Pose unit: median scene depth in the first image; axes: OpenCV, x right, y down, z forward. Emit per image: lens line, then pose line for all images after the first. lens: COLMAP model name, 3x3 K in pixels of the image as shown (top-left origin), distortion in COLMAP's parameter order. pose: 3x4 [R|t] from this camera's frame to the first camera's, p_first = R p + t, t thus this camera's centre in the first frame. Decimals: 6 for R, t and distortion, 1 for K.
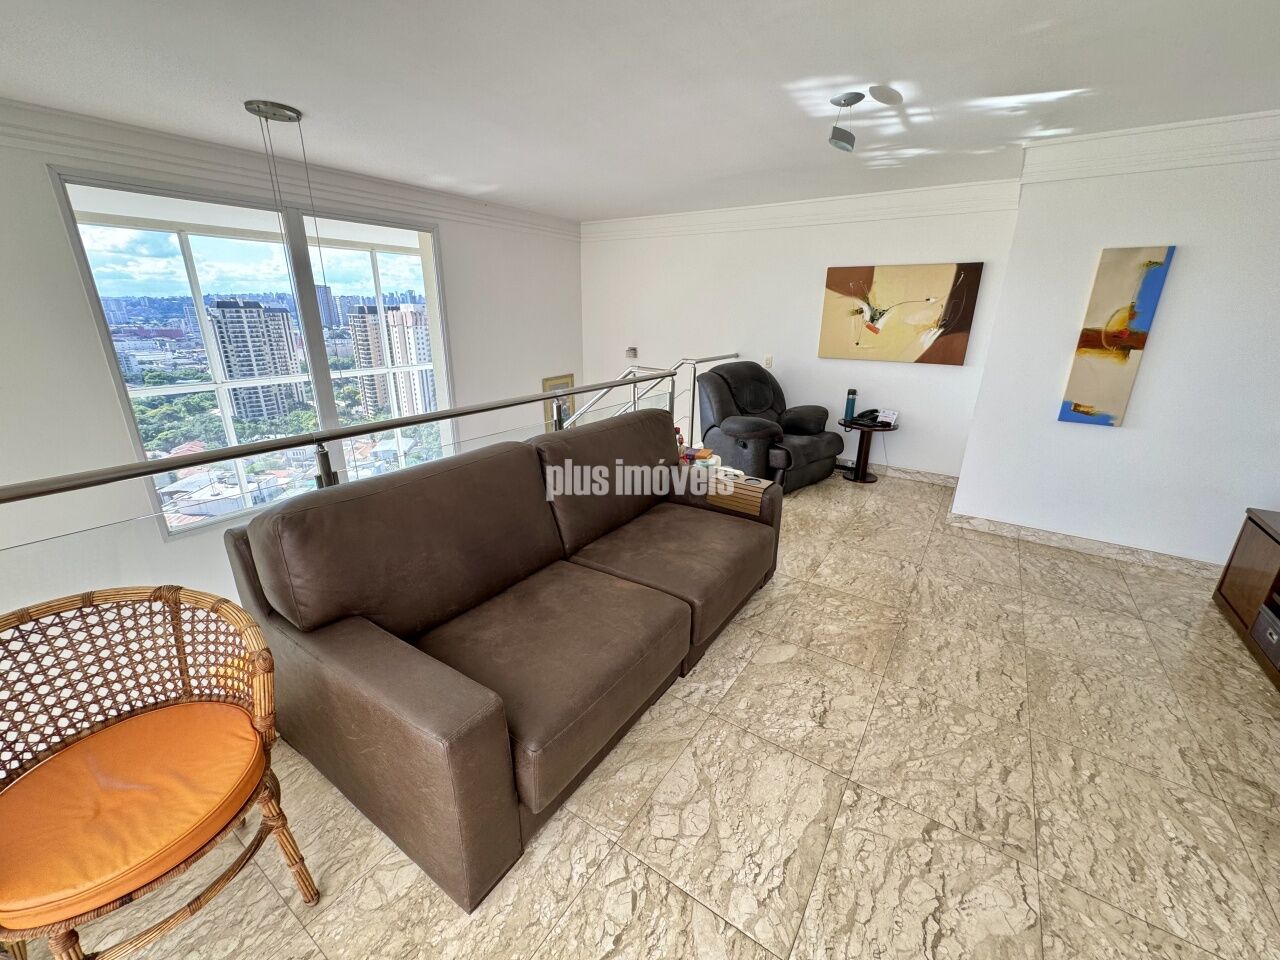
lens RADIAL K [[511.7, 0, 639.5], [0, 511.7, 478.7], [0, 0, 1]] dist [0.000039, -0.000049]
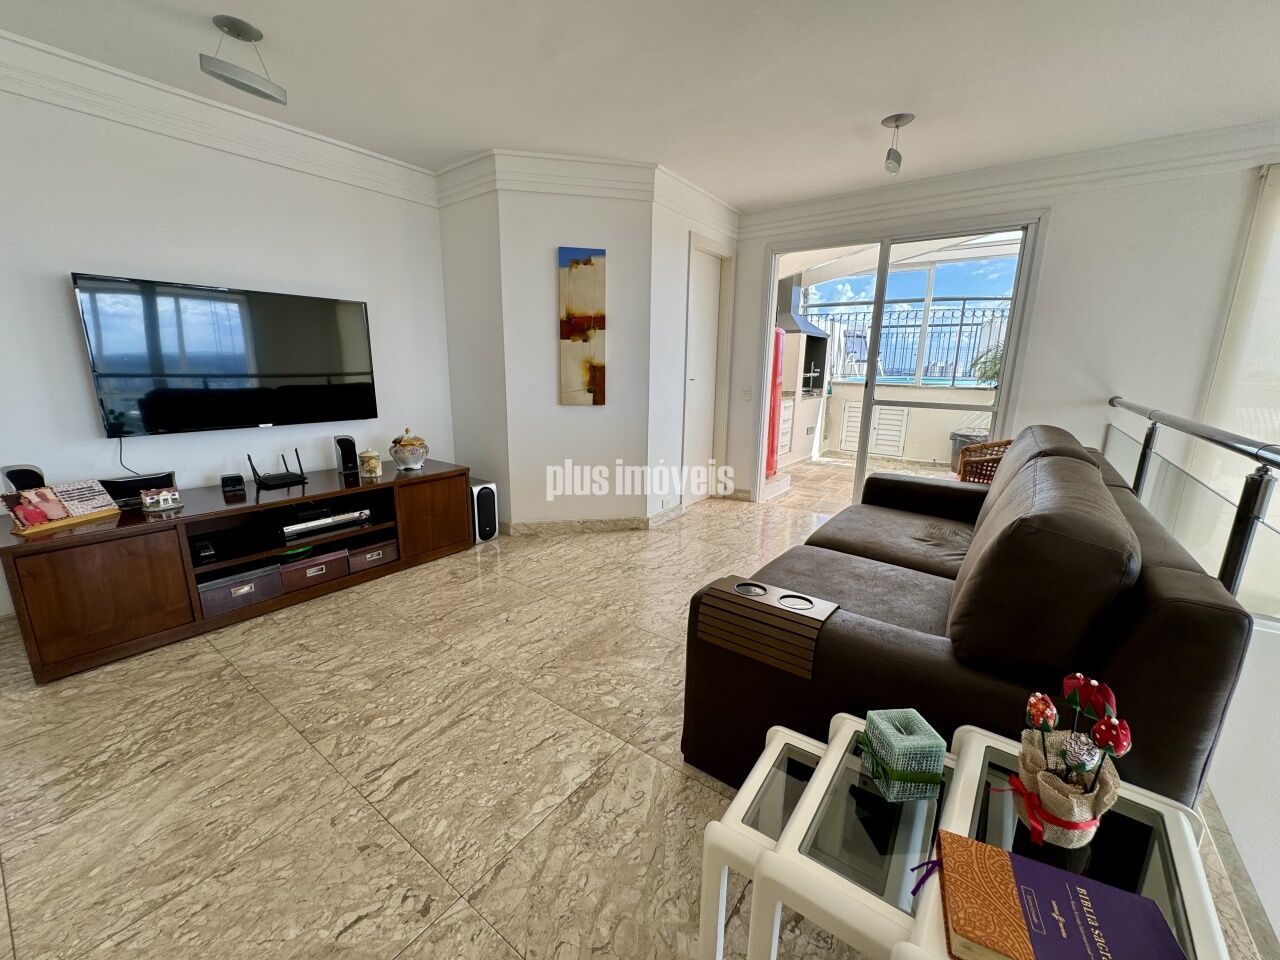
lens RADIAL K [[511.7, 0, 639.5], [0, 511.7, 478.7], [0, 0, 1]] dist [0.000039, -0.000049]
pose [[-0.998898, -0.035015, 0.031237, 0.384973], [-0.013924, 0.856906, 0.515285, -0.418543], [-0.044810, 0.514282, -0.856449, 1.663595]]
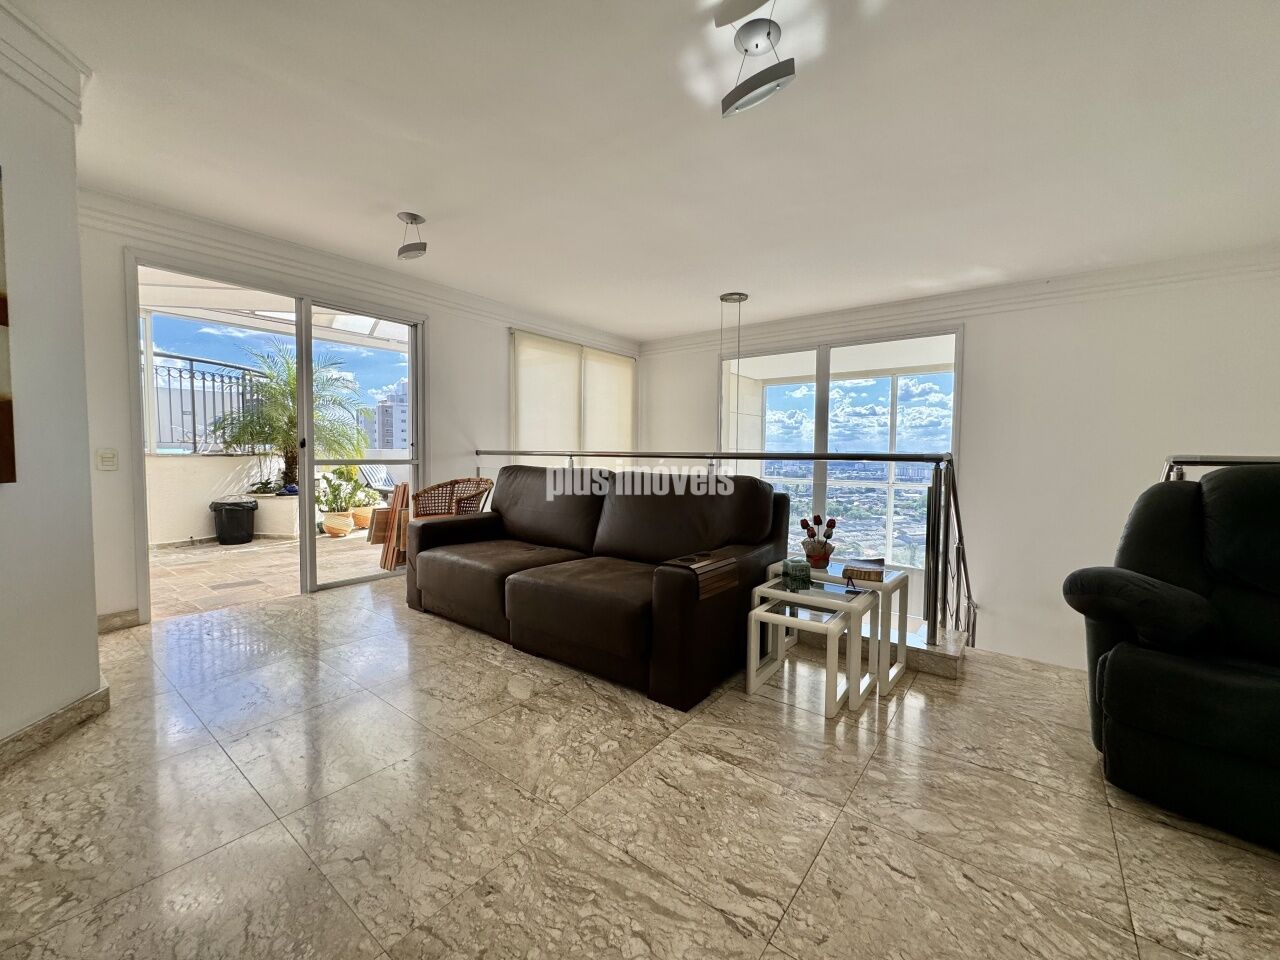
lens RADIAL K [[511.7, 0, 639.5], [0, 511.7, 478.7], [0, 0, 1]] dist [0.000039, -0.000049]
pose [[-0.063940, 0.037183, -0.997261, 1.186053], [-0.326855, 0.943406, 0.056131, -0.154426], [0.942909, 0.329549, -0.048168, 1.116439]]
